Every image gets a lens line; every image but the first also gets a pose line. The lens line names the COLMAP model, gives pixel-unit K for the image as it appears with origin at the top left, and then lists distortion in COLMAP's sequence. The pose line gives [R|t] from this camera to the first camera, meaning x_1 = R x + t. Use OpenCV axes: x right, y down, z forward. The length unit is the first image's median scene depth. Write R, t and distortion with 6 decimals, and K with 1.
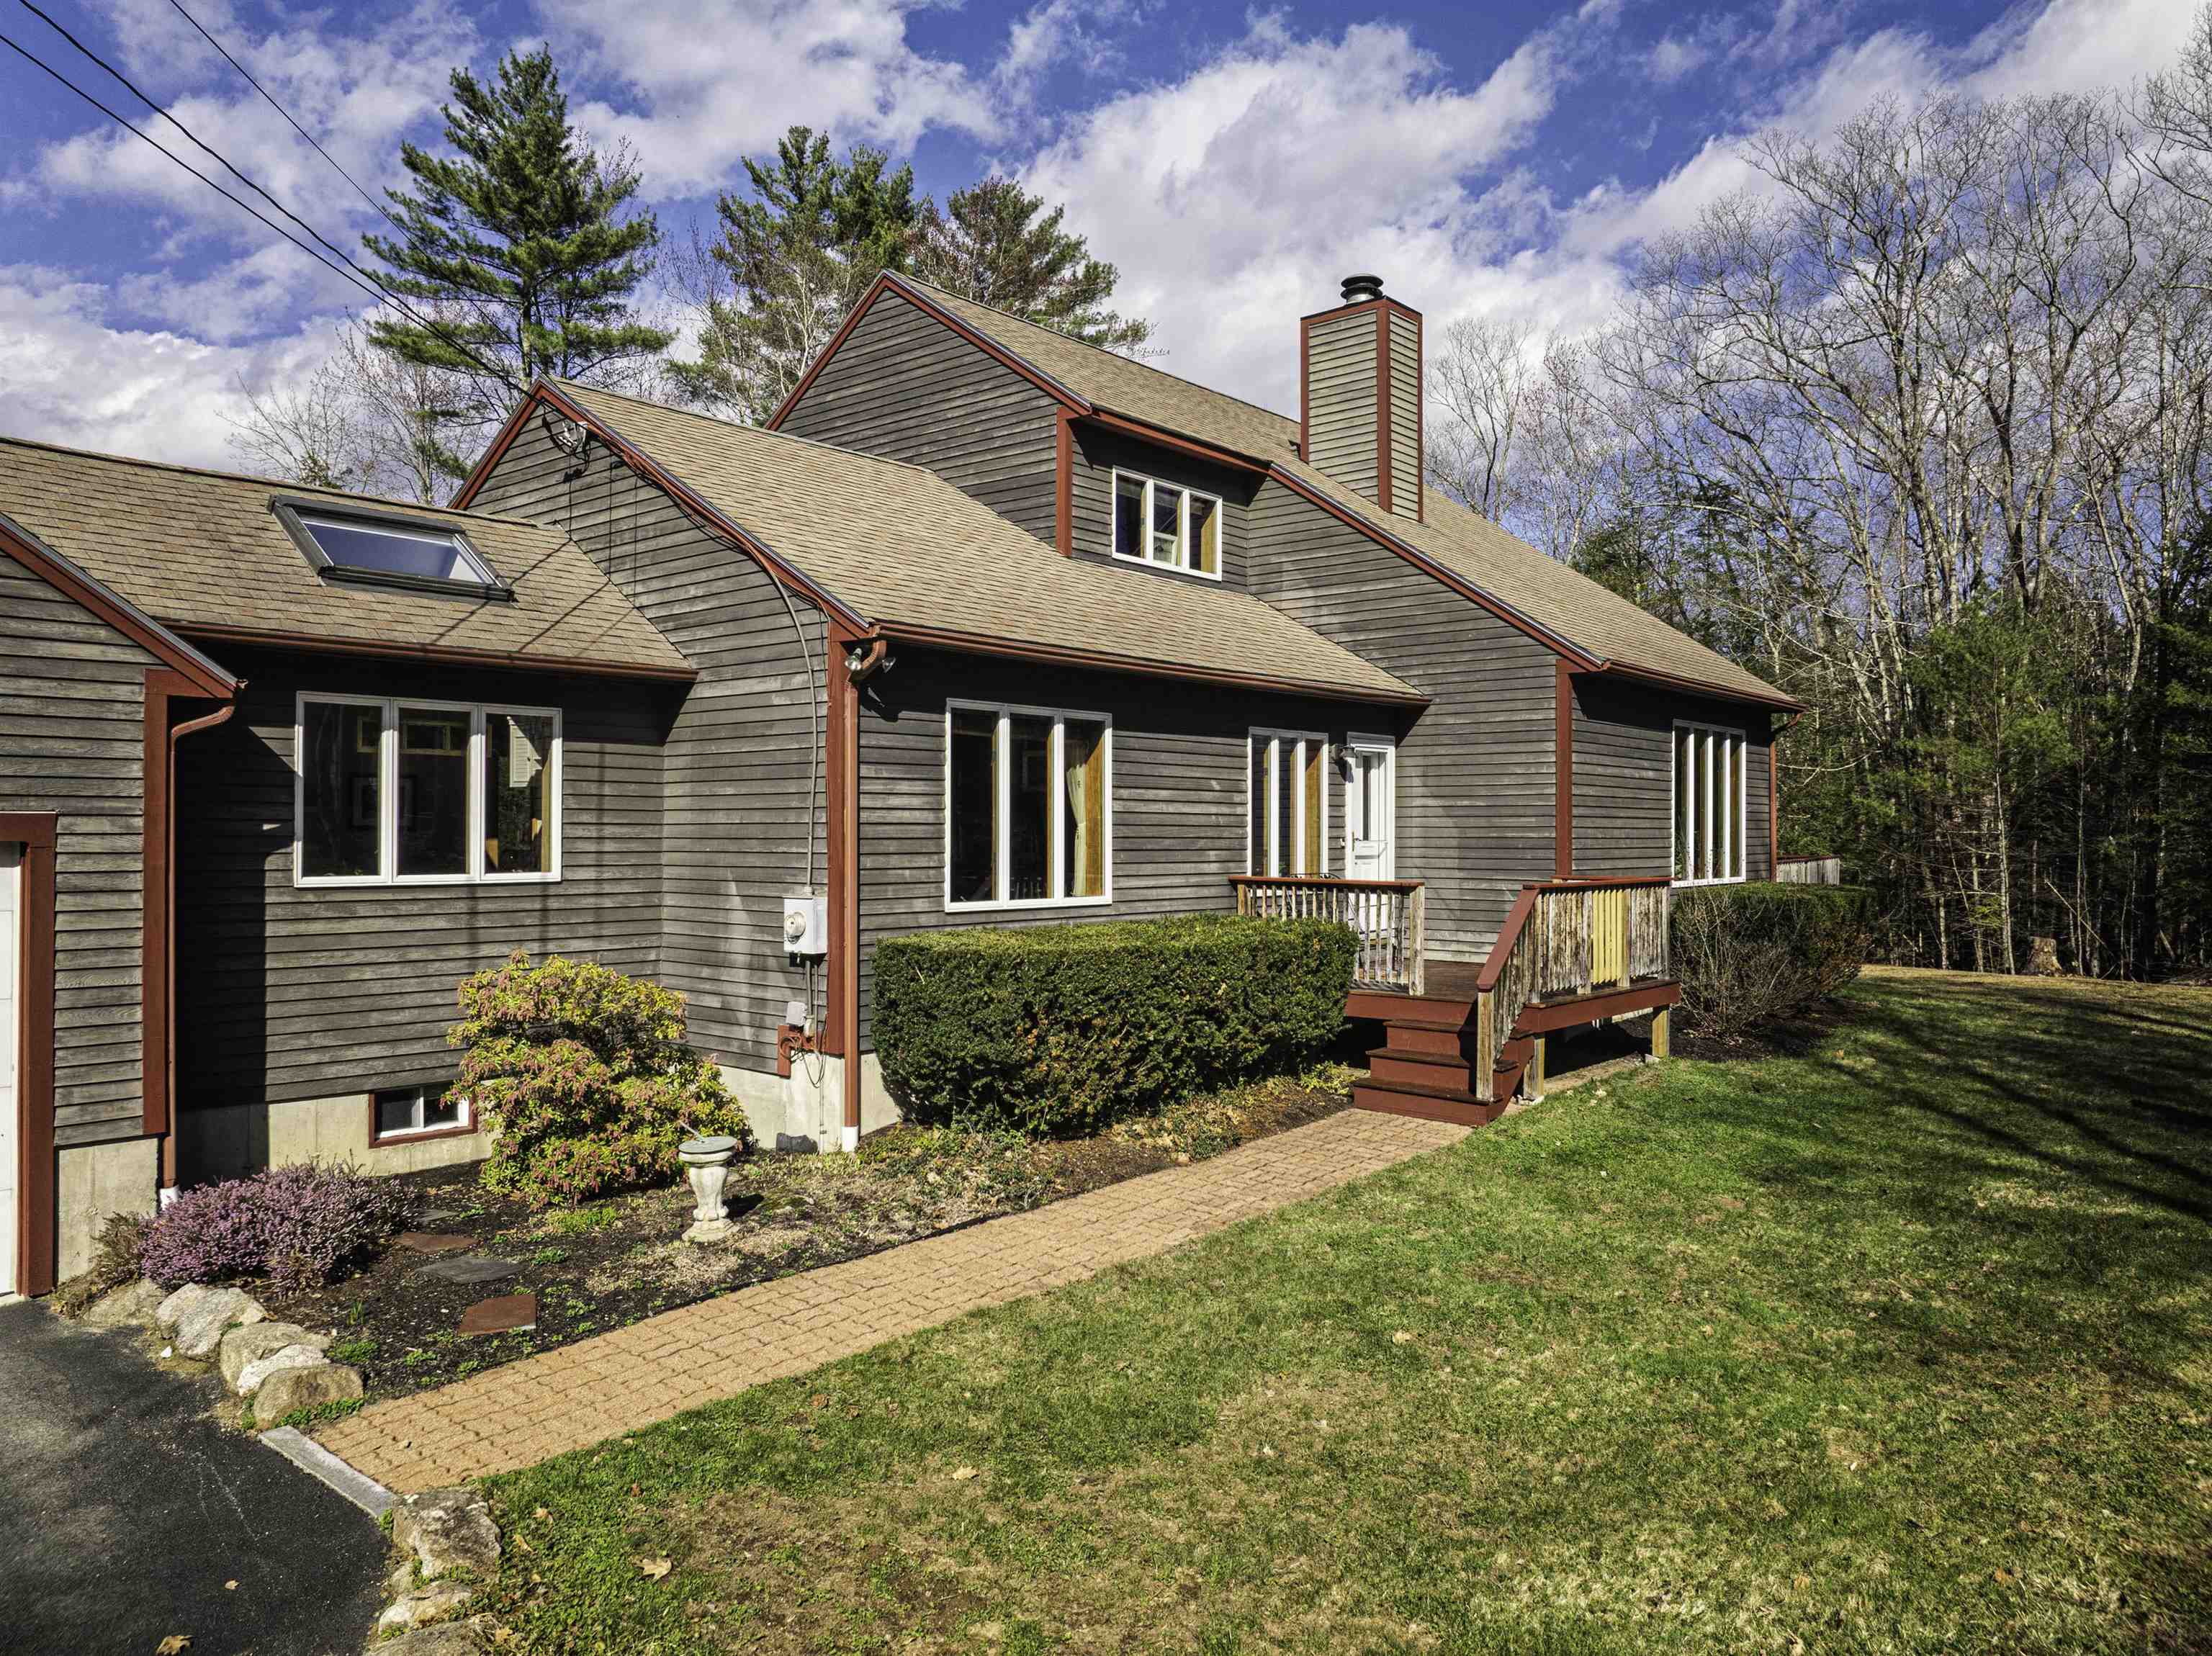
lens RADIAL K [[1555.6, 0, 1106.0], [0, 1555.6, 828.0], [0, 0, 1]] dist [-0.033408, -0.009006]
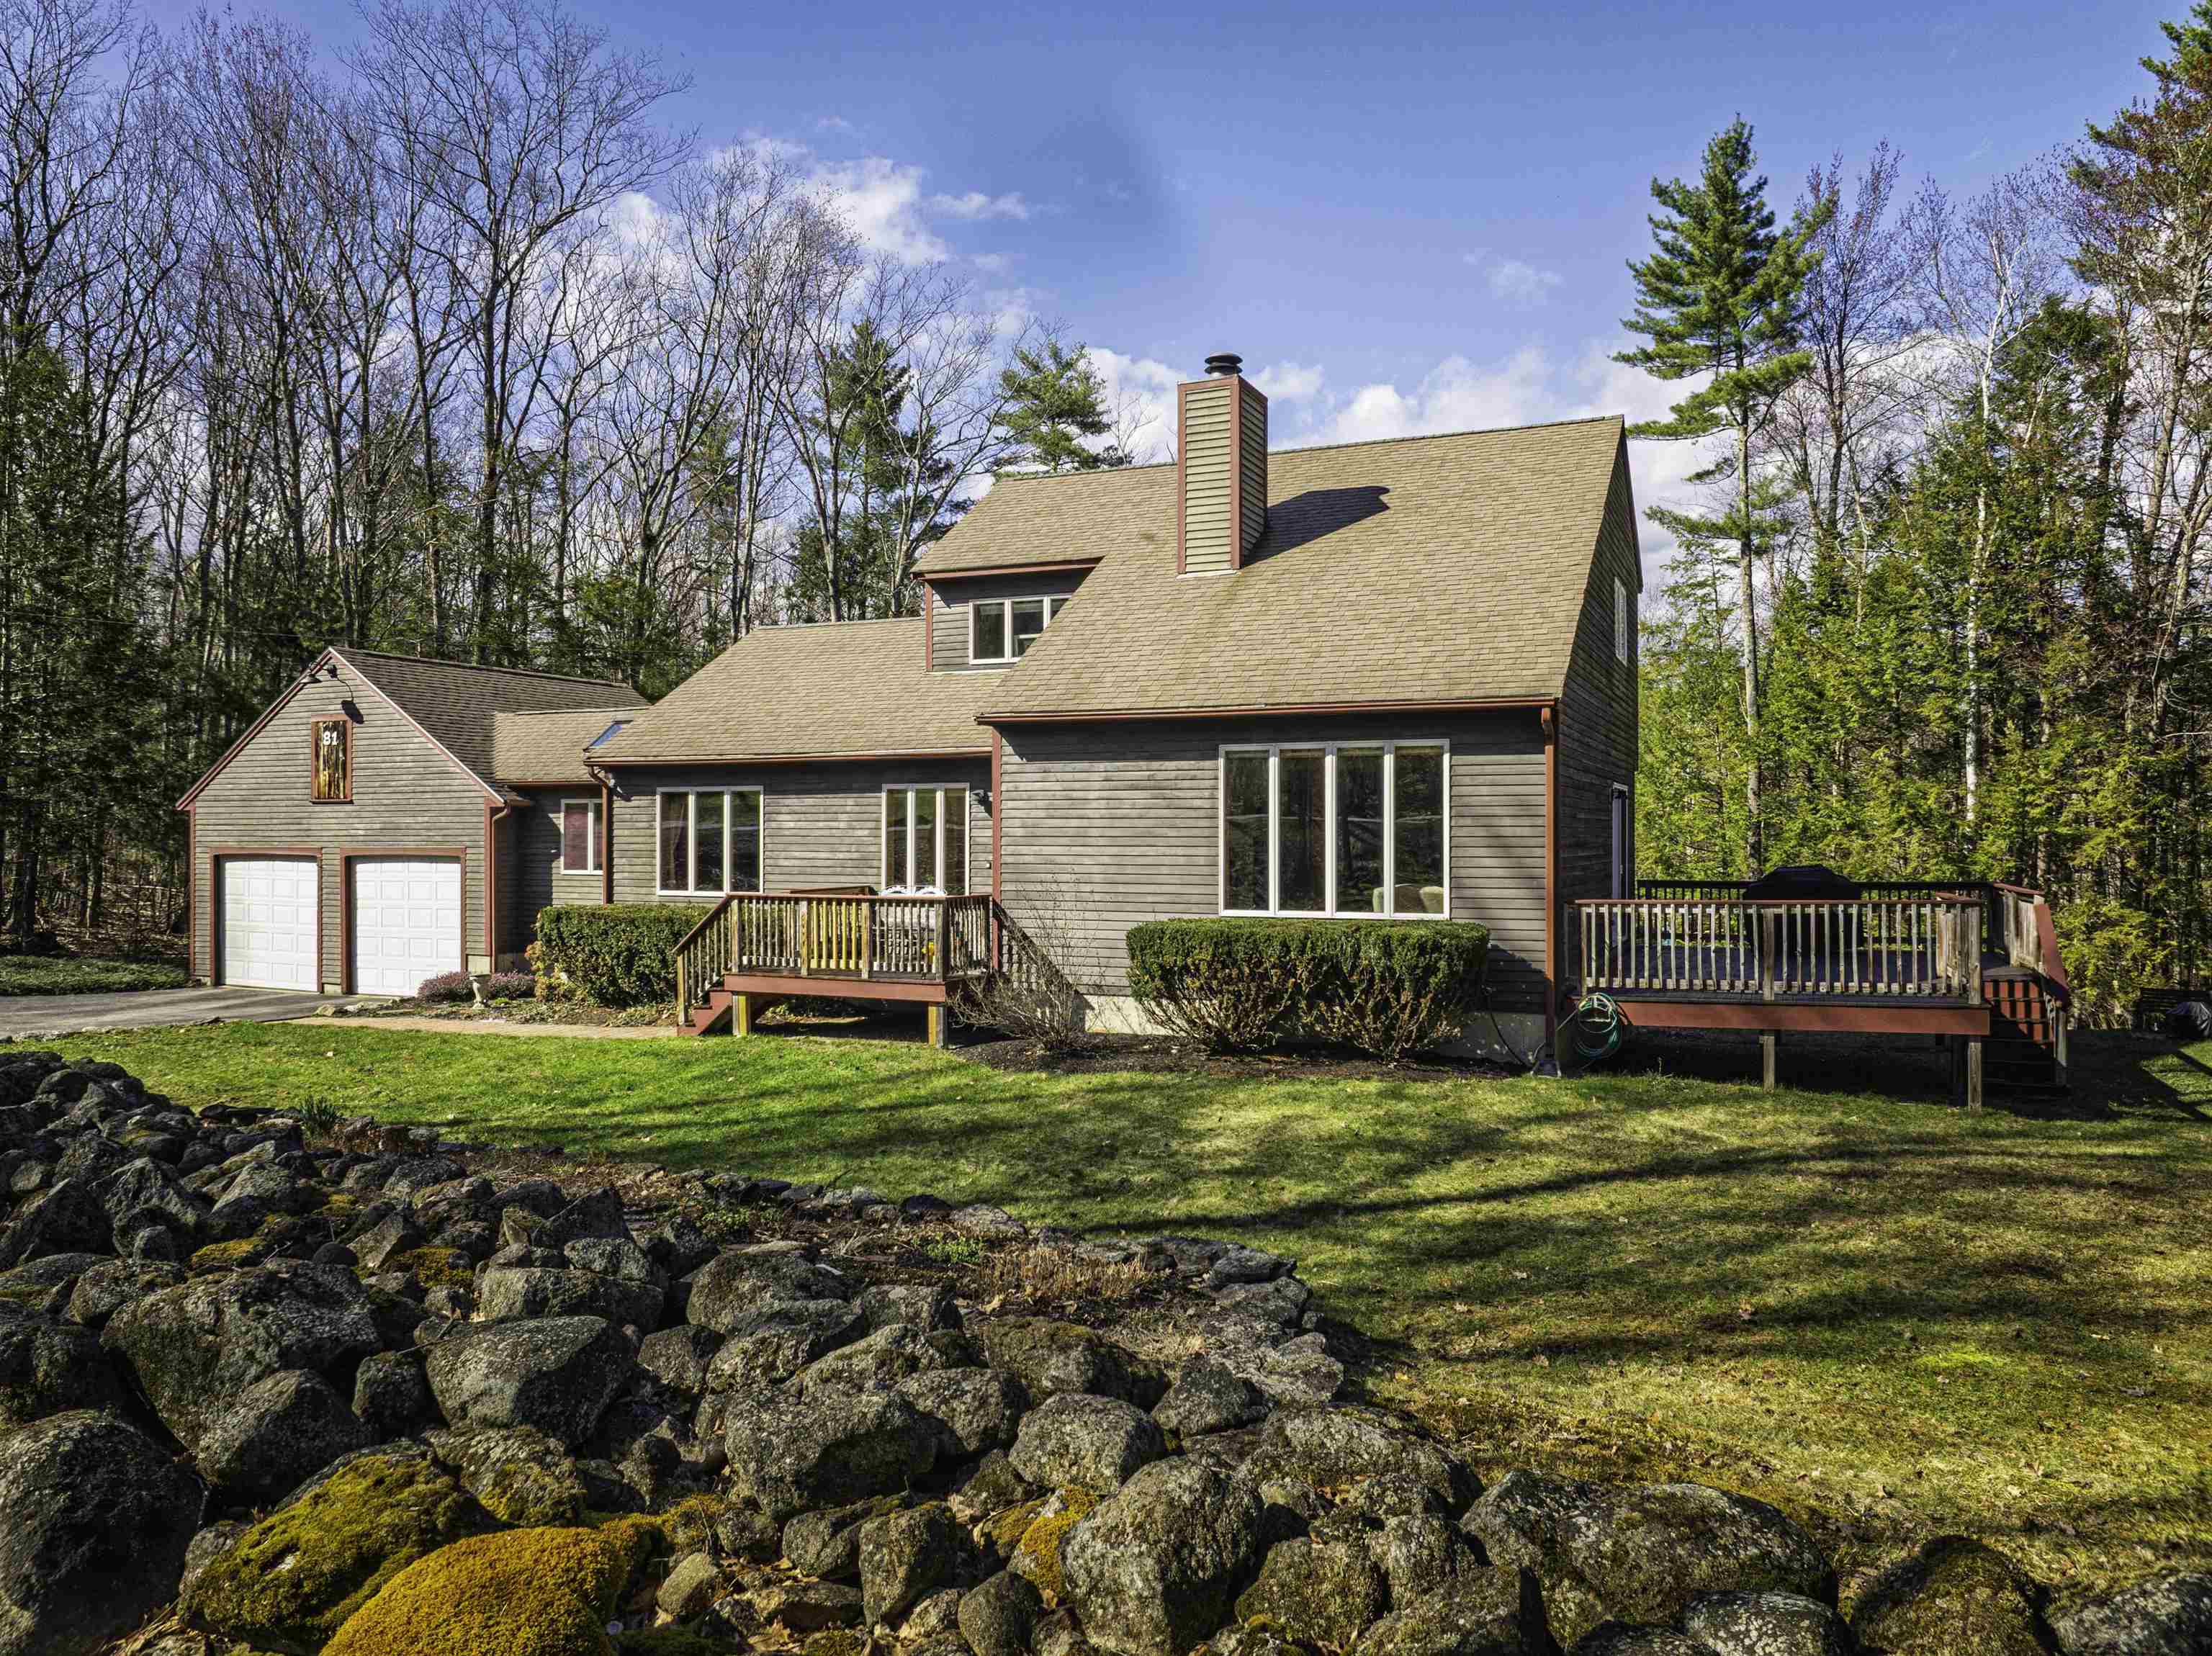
lens RADIAL K [[1522.9, 0, 1106.0], [0, 1522.9, 828.0], [0, 0, 1]] dist [-0.024484, 0.001069]
pose [[0.287947, -0.003866, -0.957639, 1.932698], [0.004103, 0.999988, -0.002803, -0.023871], [0.957638, -0.003122, 0.287959, 0.991226]]
